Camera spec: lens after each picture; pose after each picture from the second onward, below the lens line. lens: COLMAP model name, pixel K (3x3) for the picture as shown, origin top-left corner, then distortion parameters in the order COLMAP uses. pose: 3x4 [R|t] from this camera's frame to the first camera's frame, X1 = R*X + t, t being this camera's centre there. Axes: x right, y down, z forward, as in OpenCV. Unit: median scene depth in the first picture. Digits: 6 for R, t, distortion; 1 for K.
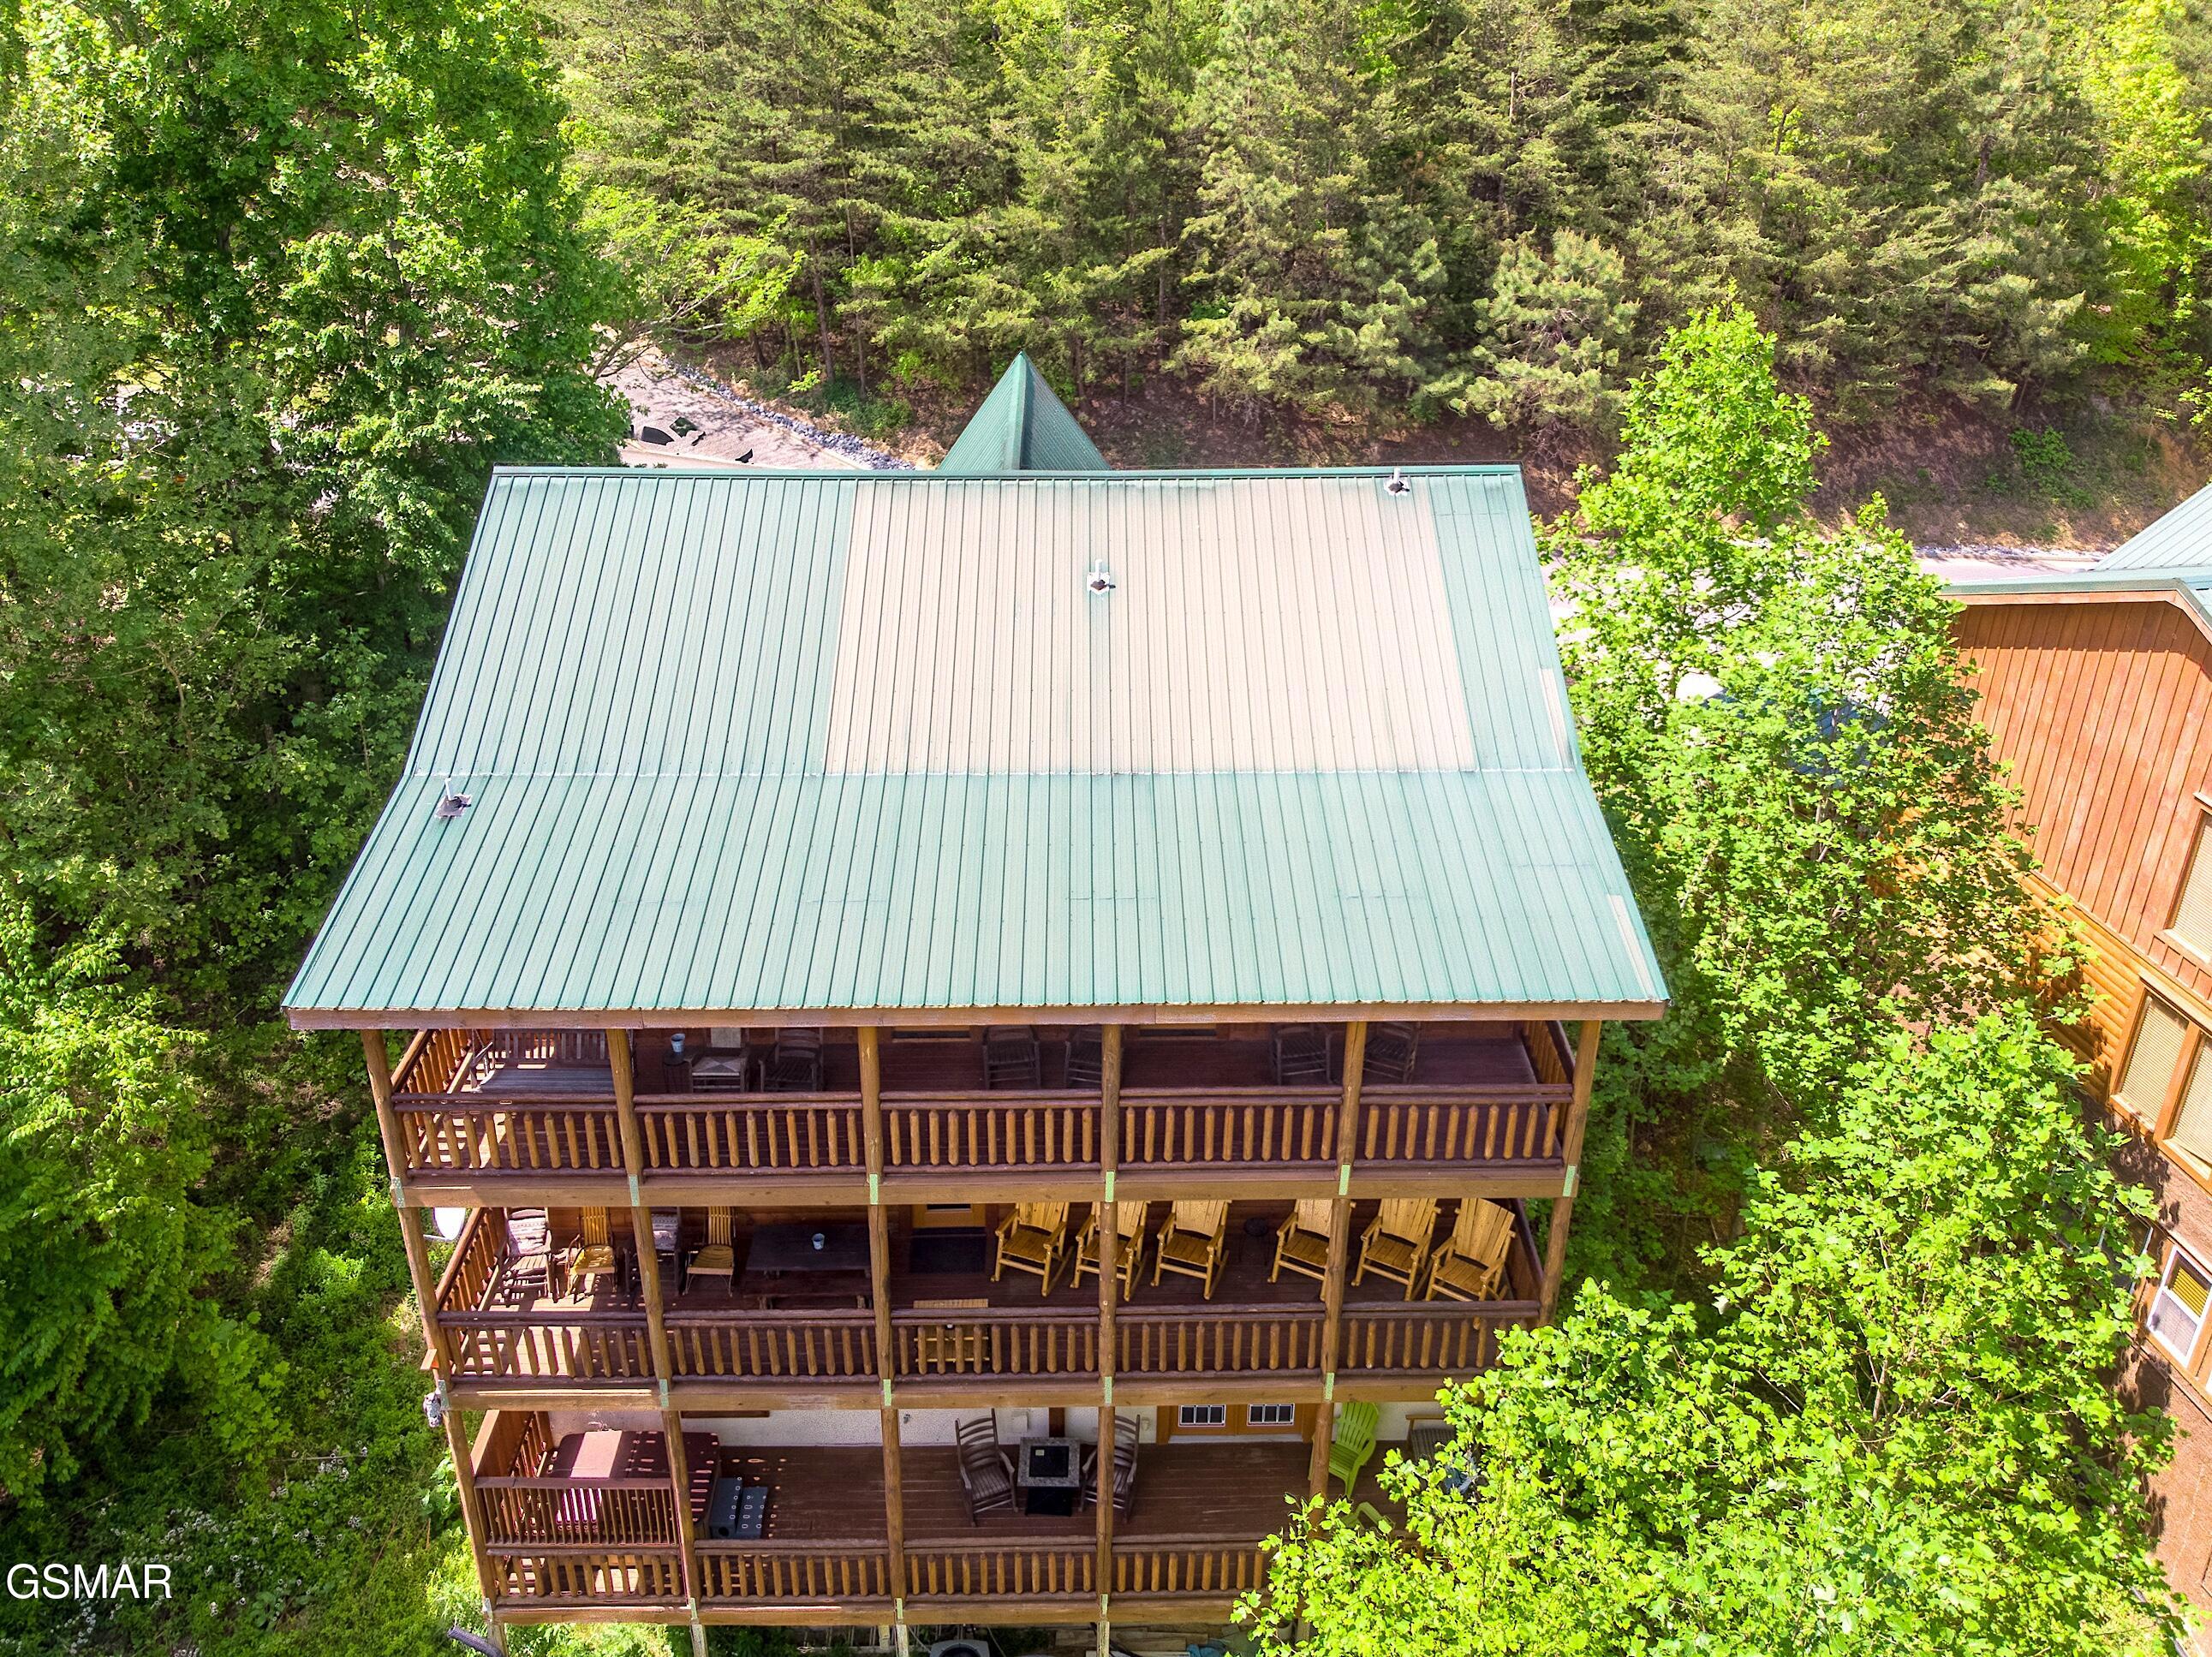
lens RADIAL K [[1776.7, 0, 1106.4], [0, 1776.7, 826.9], [0, 0, 1]] dist [-0.003271, 0.023078]
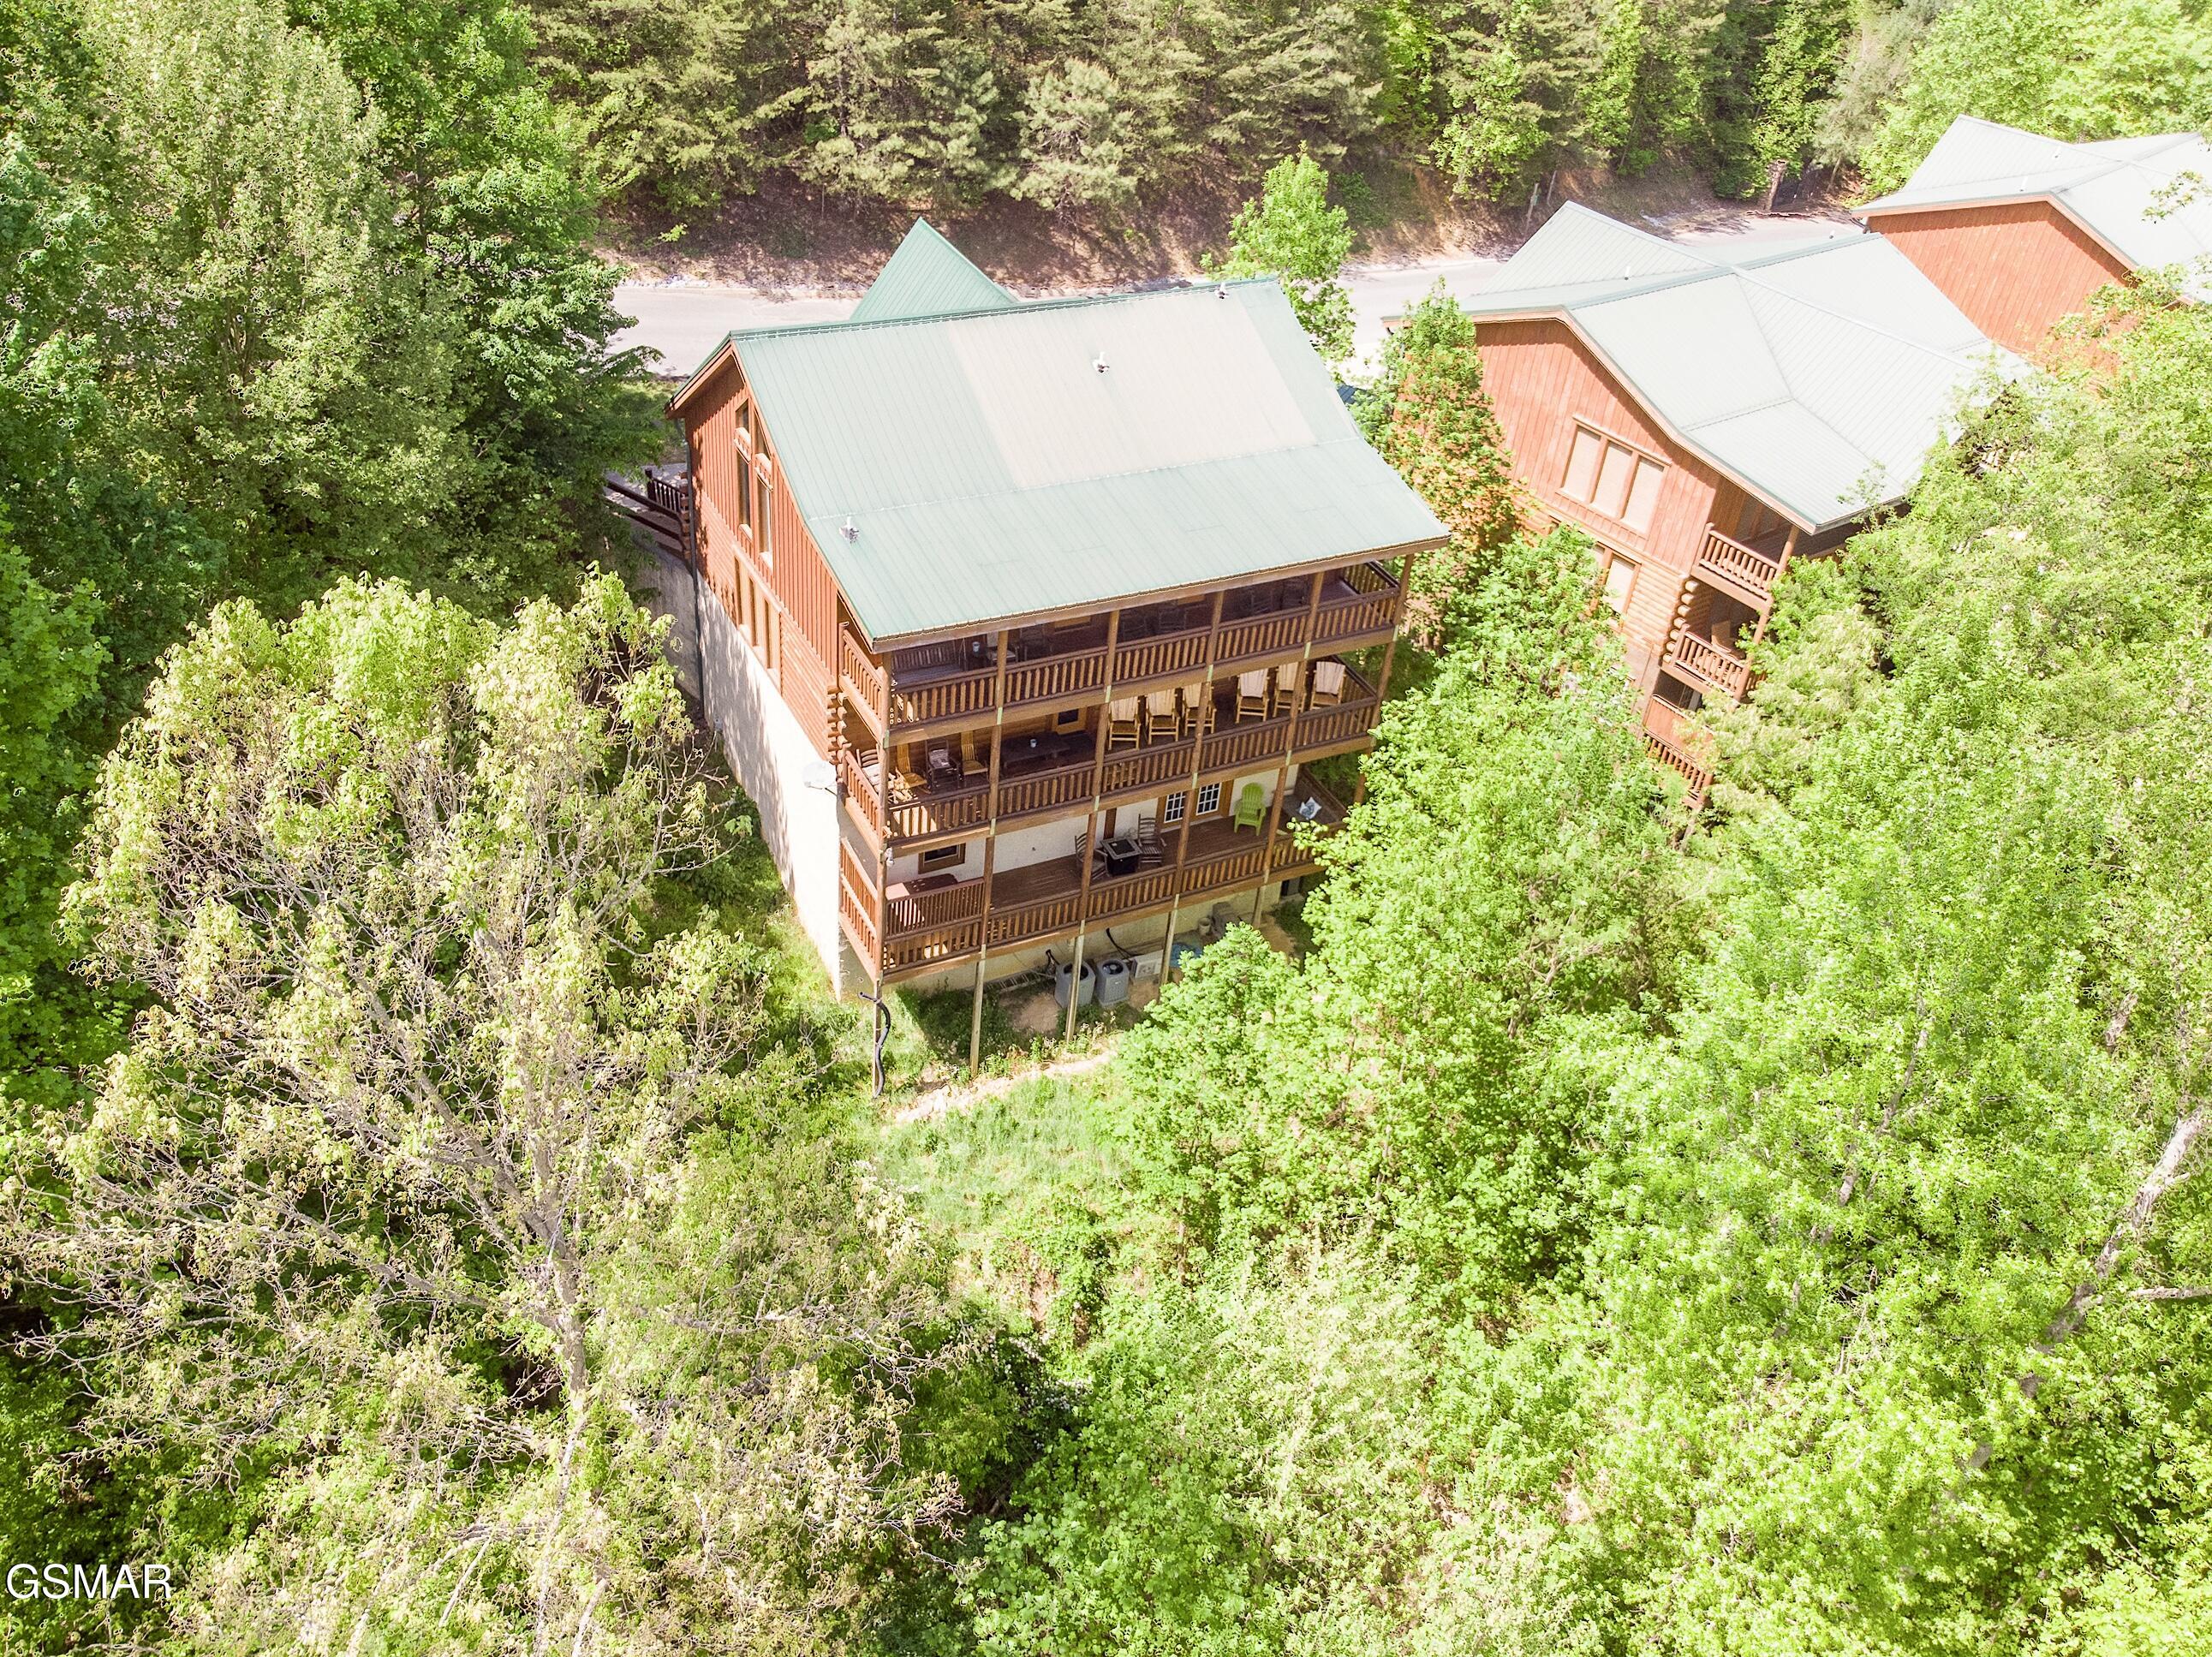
lens RADIAL K [[1540.1, 0, 1105.4], [0, 1540.1, 829.0], [0, 0, 1]] dist [-0.013275, 0.016828]
pose [[0.917232, -0.211077, 0.337834, -0.256248], [0.141924, 0.965583, 0.217961, -0.009687], [-0.372214, -0.151974, 0.915621, -0.211096]]
